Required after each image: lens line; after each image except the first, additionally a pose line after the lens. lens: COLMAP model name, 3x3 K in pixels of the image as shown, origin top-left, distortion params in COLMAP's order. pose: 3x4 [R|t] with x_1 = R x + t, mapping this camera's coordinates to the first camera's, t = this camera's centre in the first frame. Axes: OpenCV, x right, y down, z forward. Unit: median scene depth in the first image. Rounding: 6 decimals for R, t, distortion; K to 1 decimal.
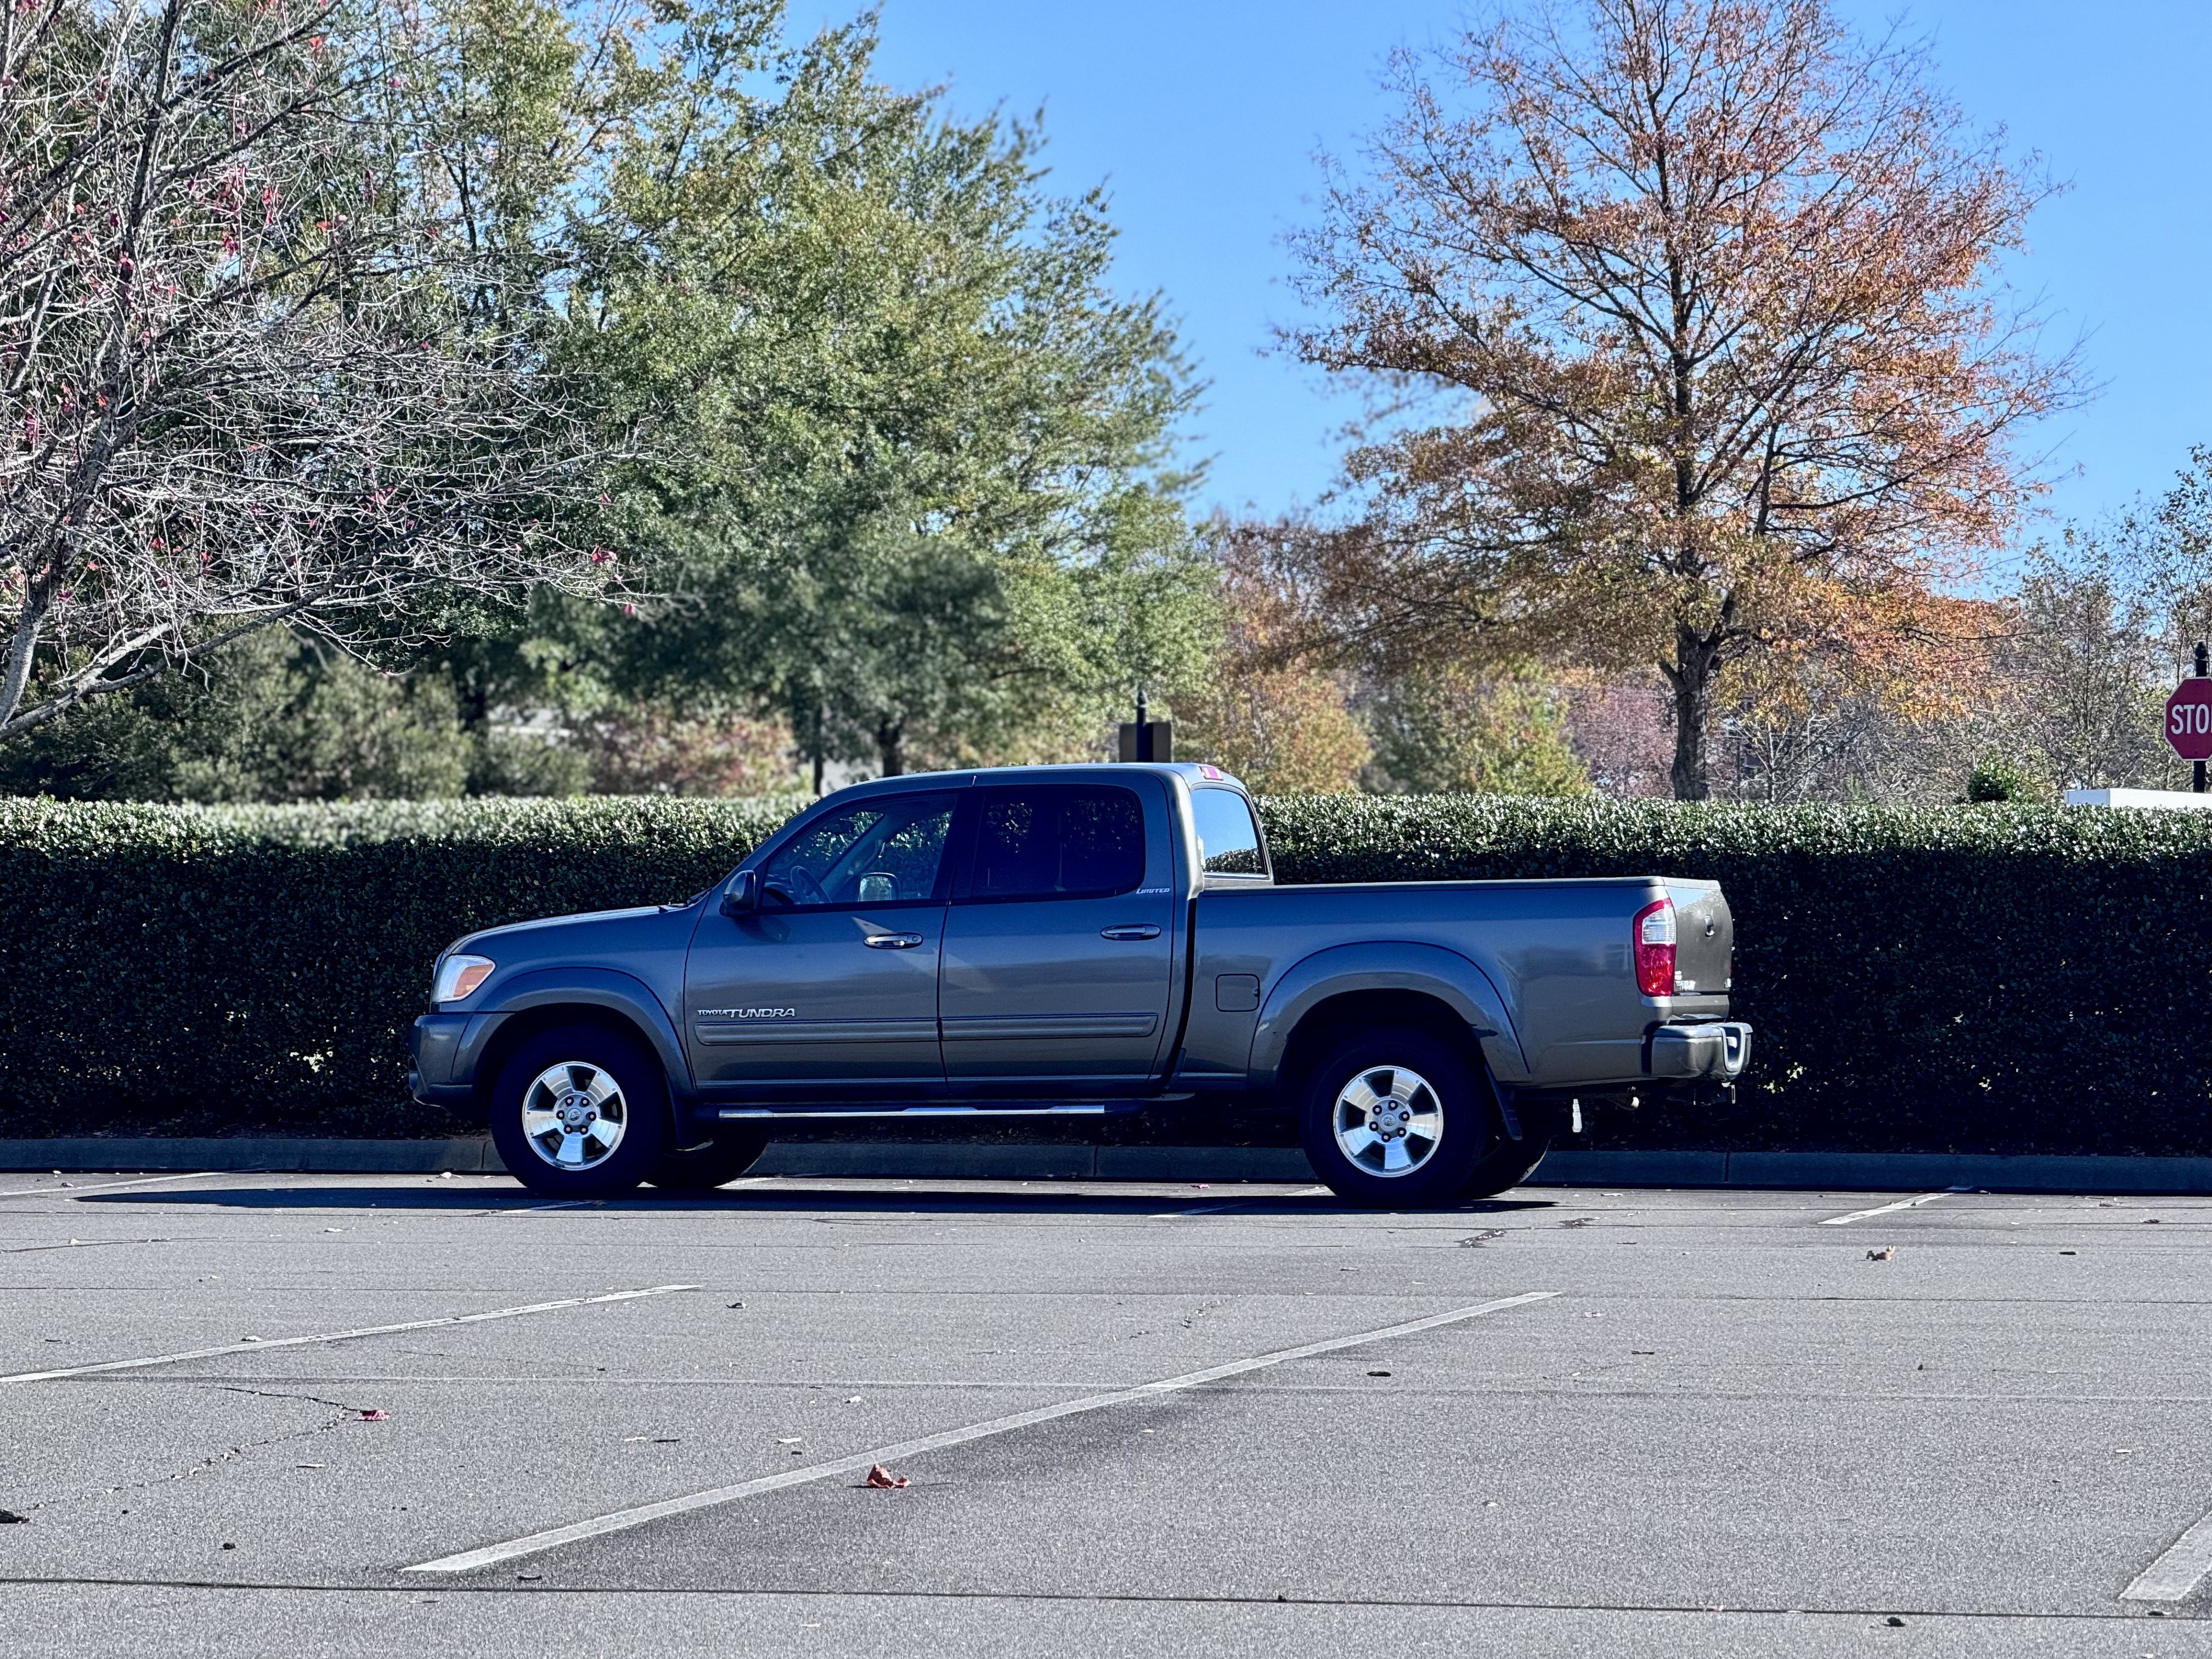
lens RADIAL K [[7766.2, 0, 1085.4], [0, 7766.2, 847.8], [0, 0, 1]] dist [0.257891, 0.000000]
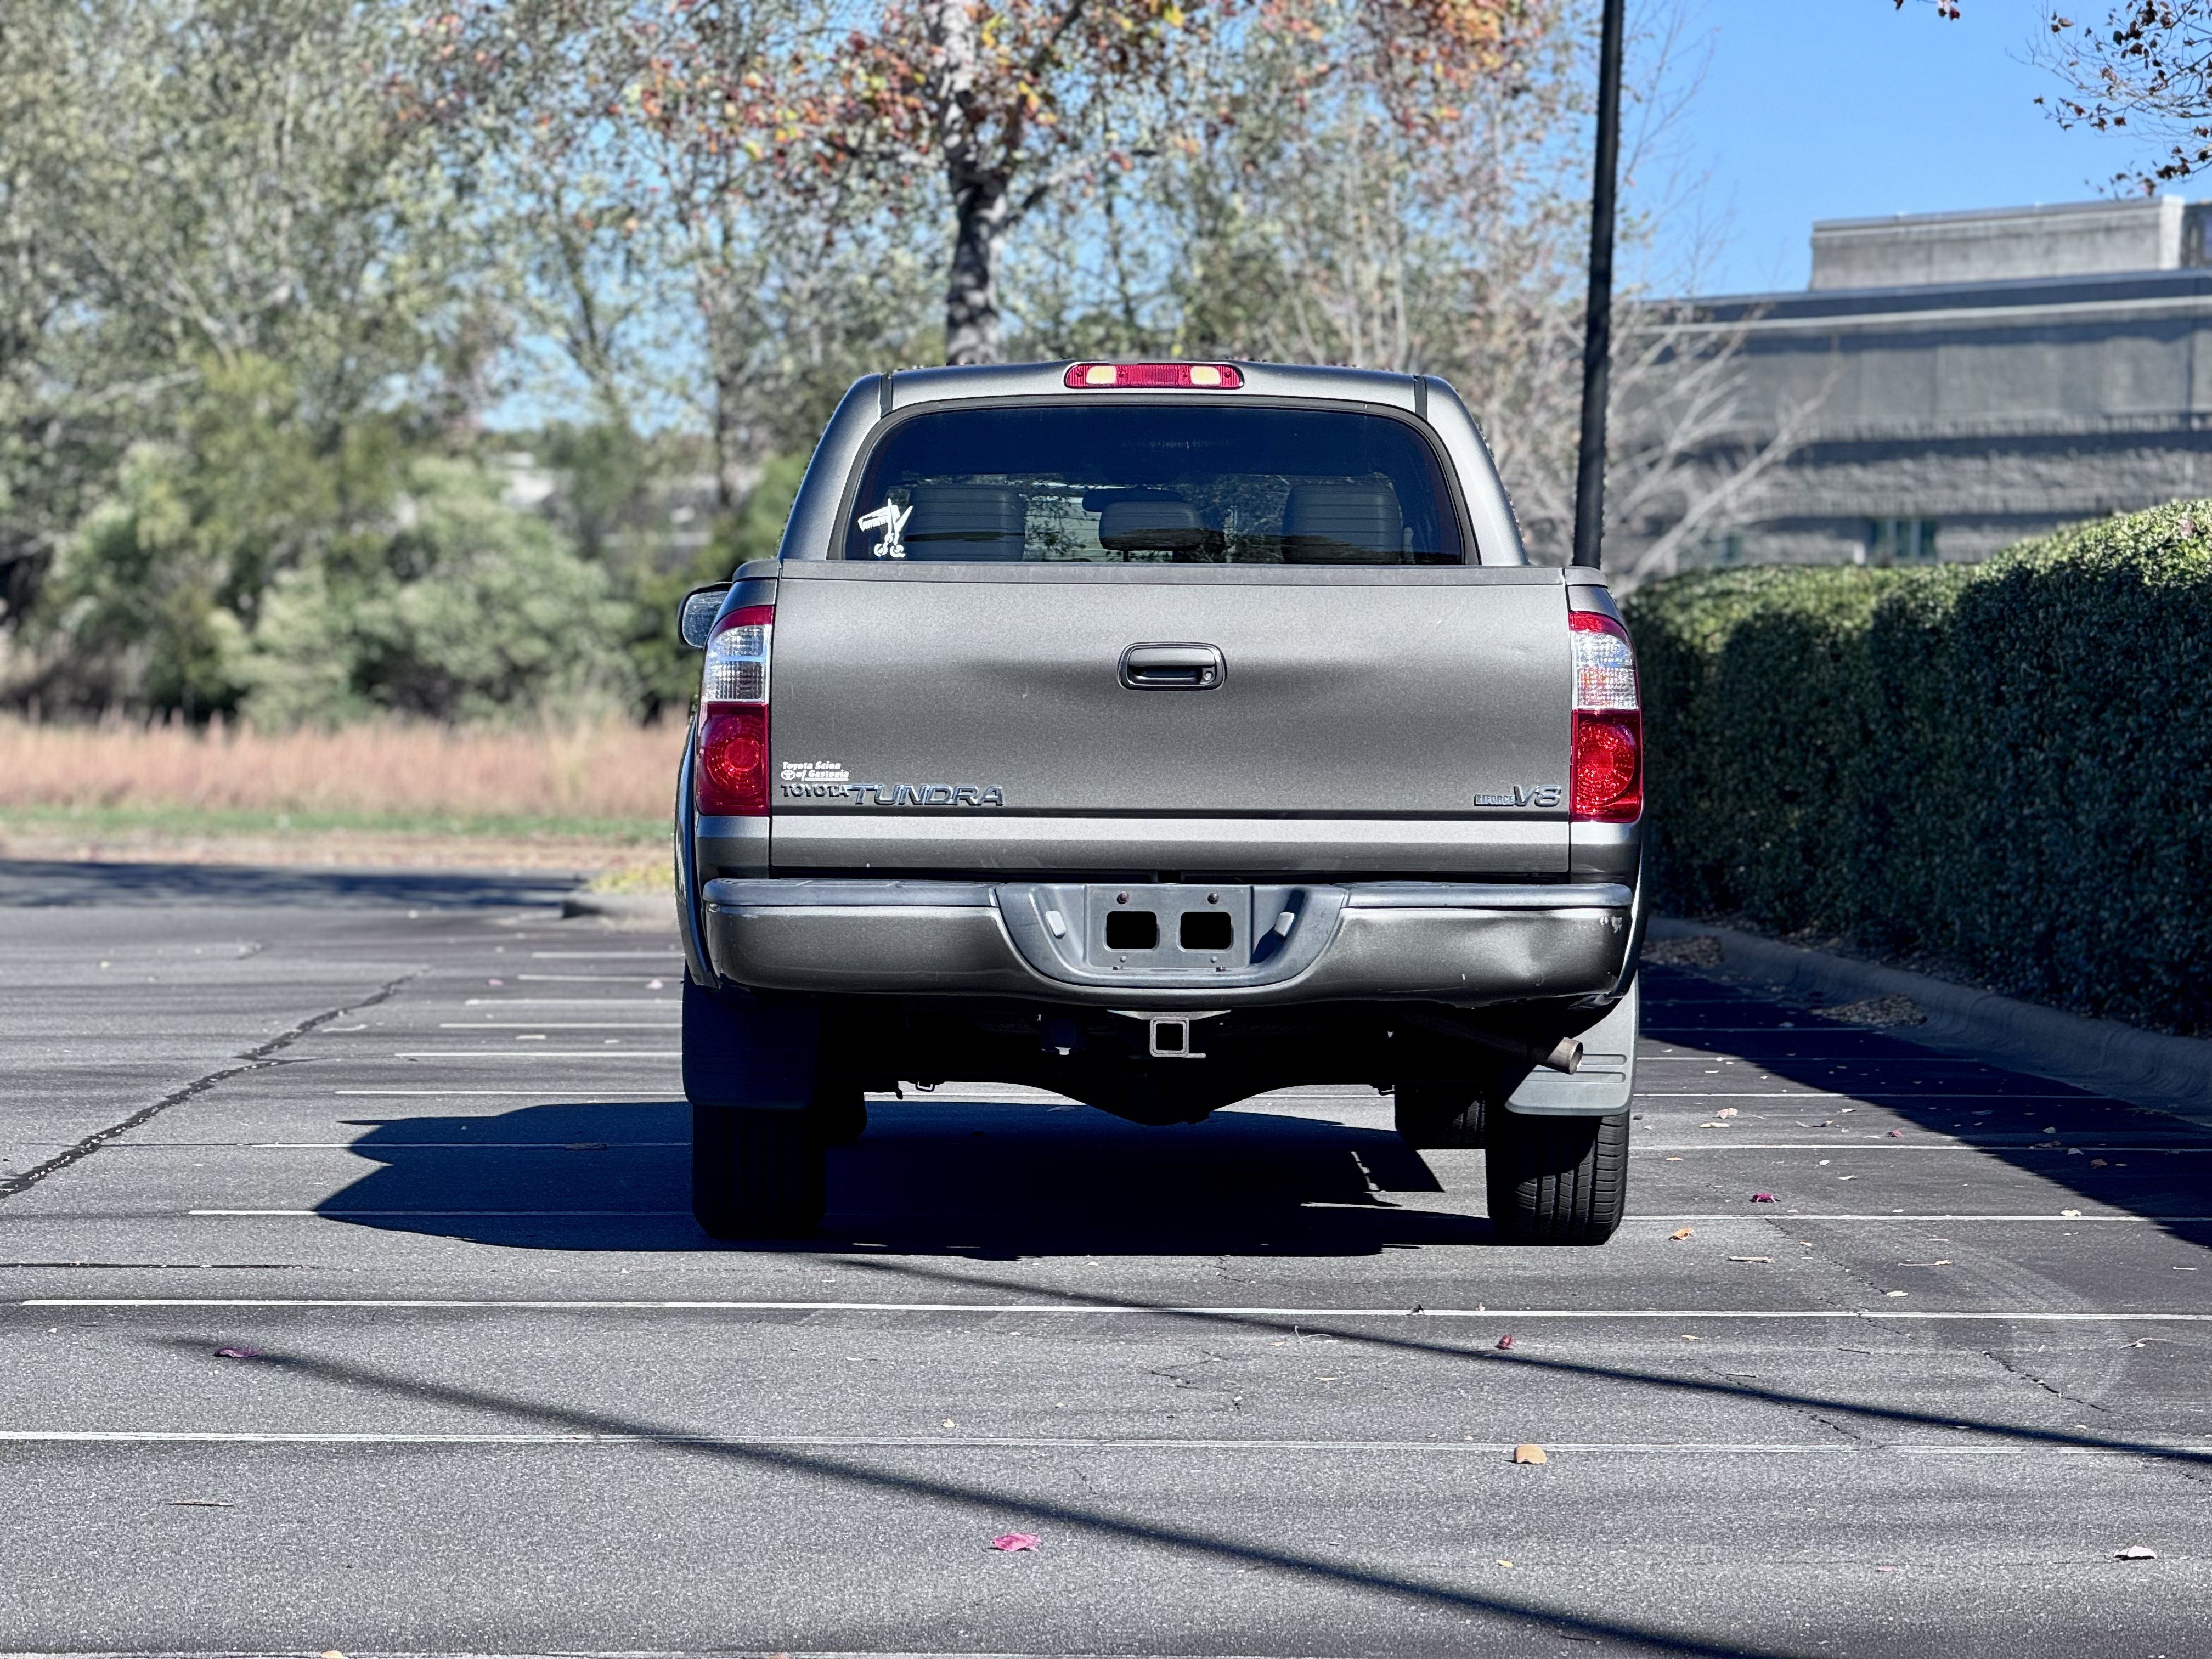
lens RADIAL K [[7766.2, 0, 1101.6], [0, 7766.2, 845.9], [0, 0, 1]] dist [0.257891, 0.000000]
pose [[0.237494, 0.013823, -0.971291, 0.477524], [0.006930, 0.999849, 0.015924, 0.012238], [0.971364, -0.010513, 0.237362, 0.814297]]
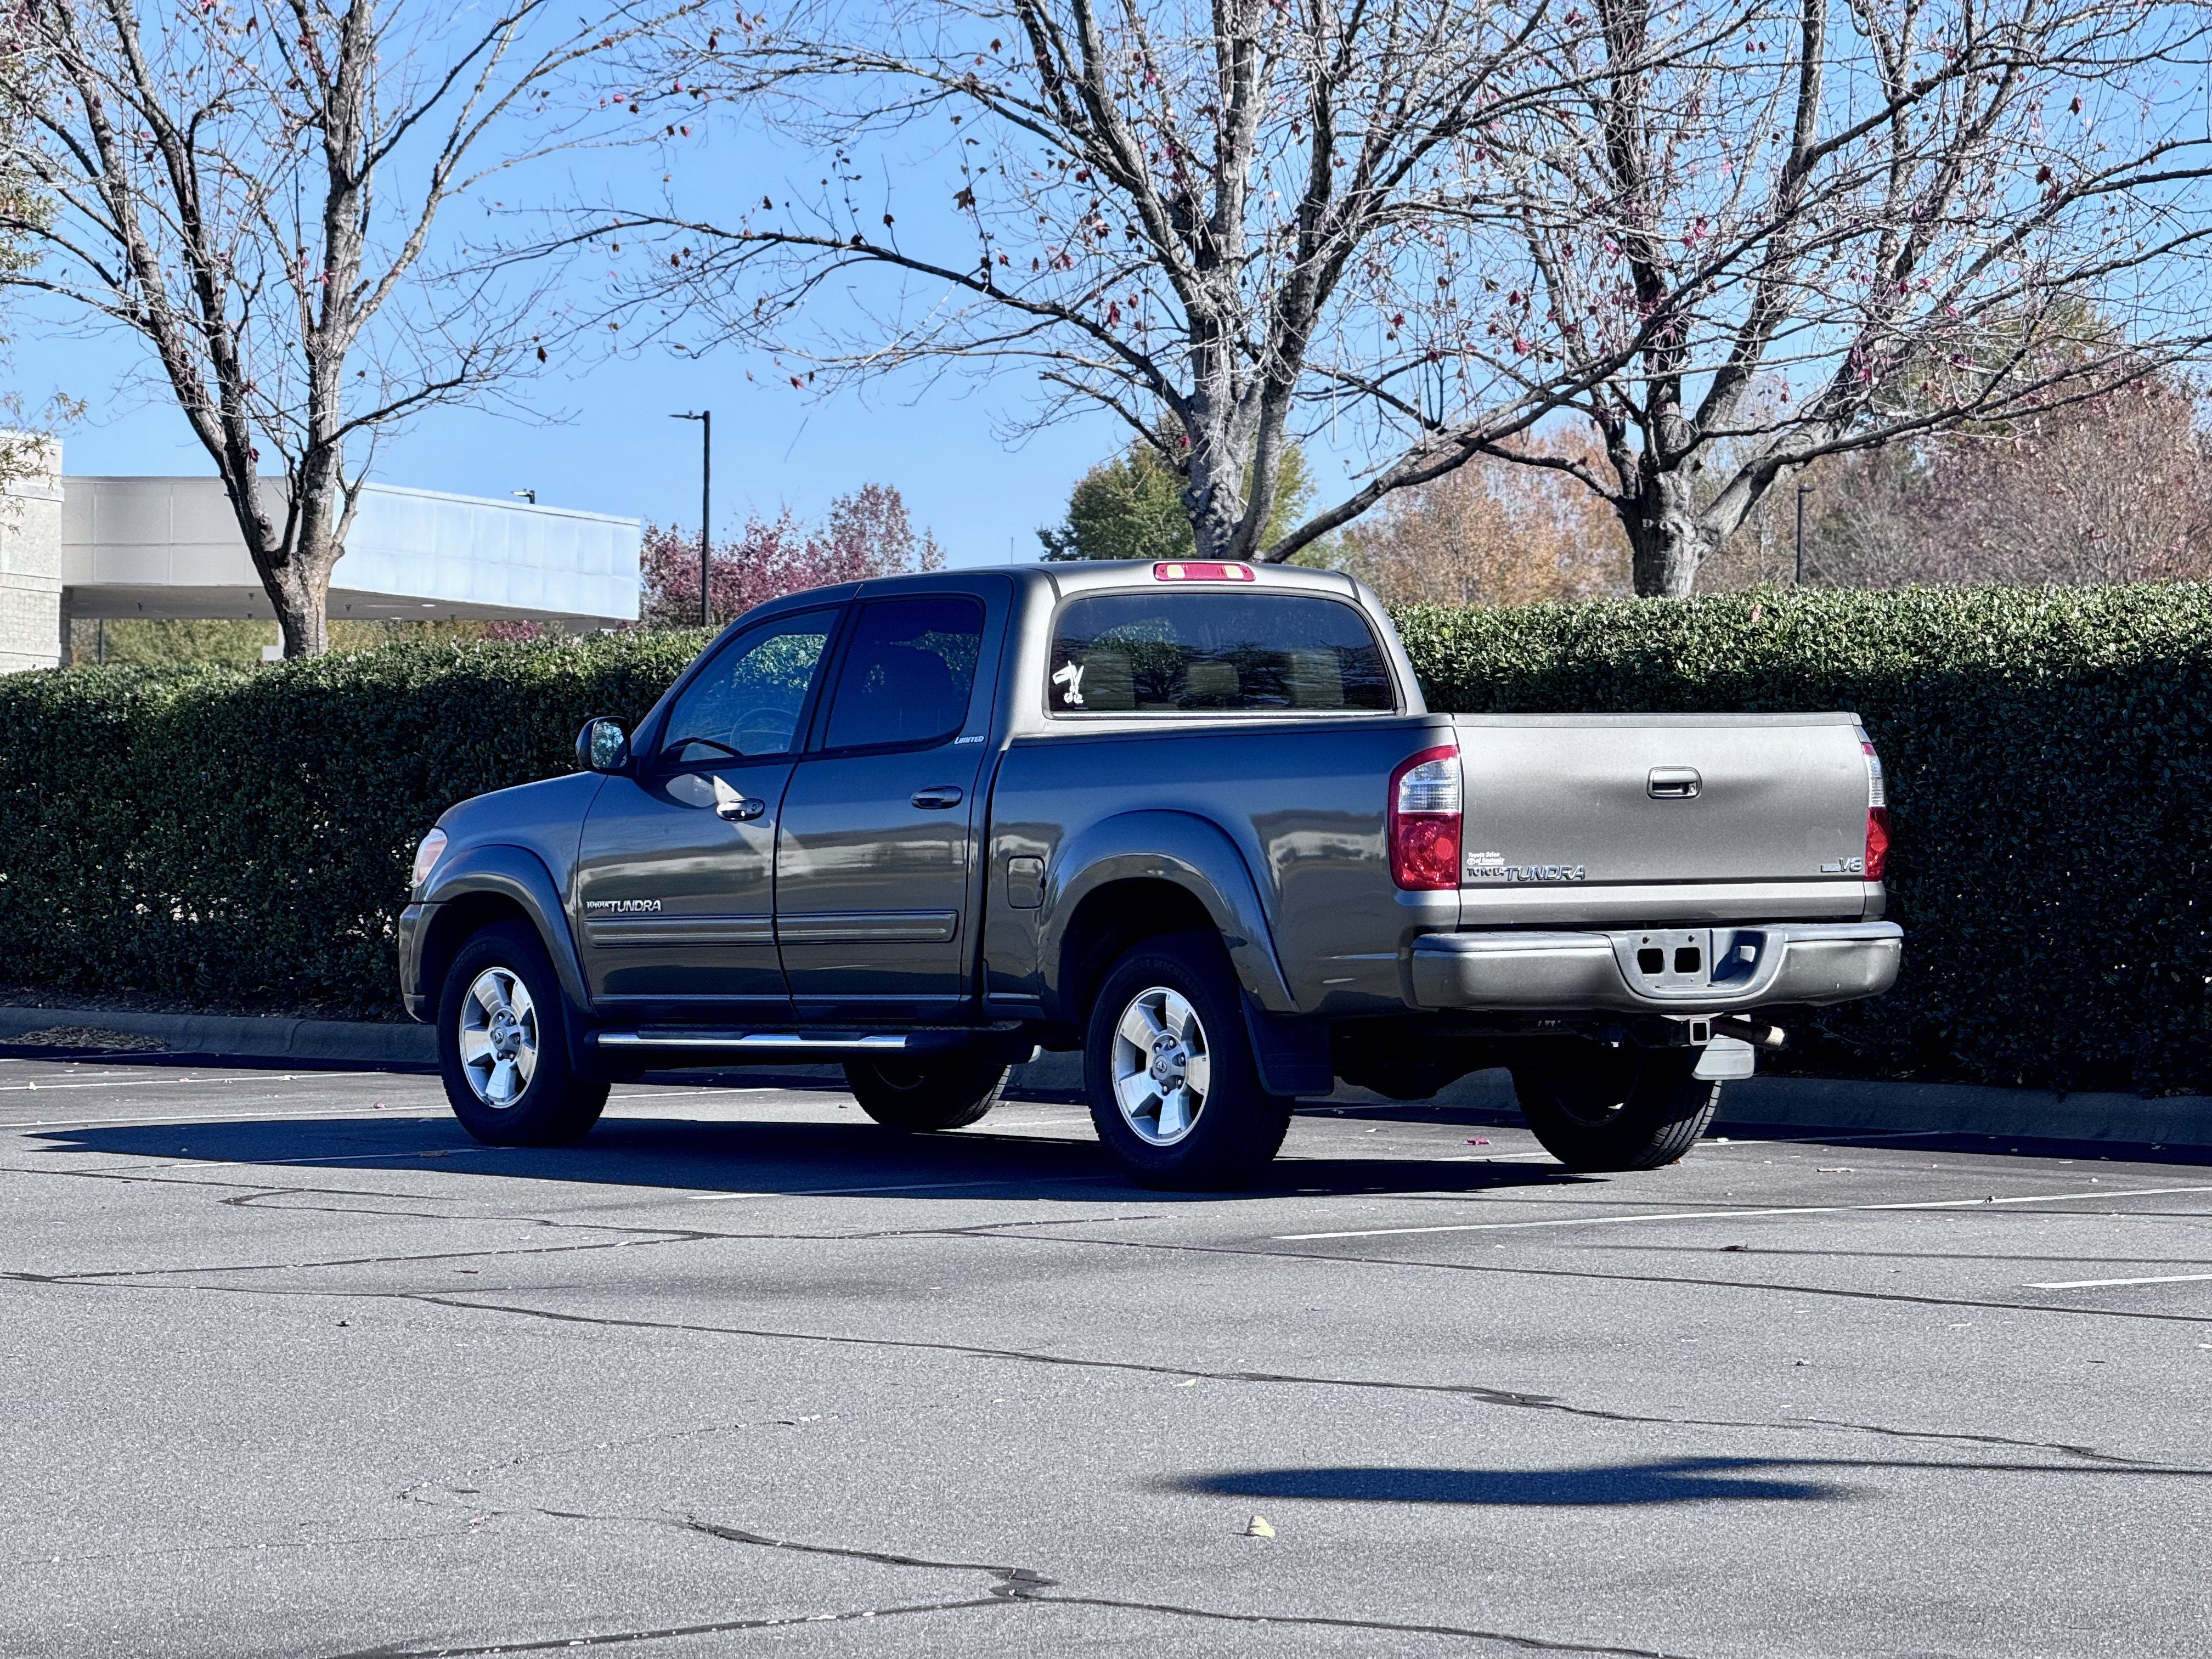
lens RADIAL K [[7766.2, 0, 1074.6], [0, 7766.2, 840.9], [0, 0, 1]] dist [0.257891, 0.000000]
pose [[0.773035, -0.001429, -0.634362, 0.429967], [0.017966, 0.999646, 0.019641, 0.000851], [0.634109, -0.026580, 0.772786, 0.407350]]
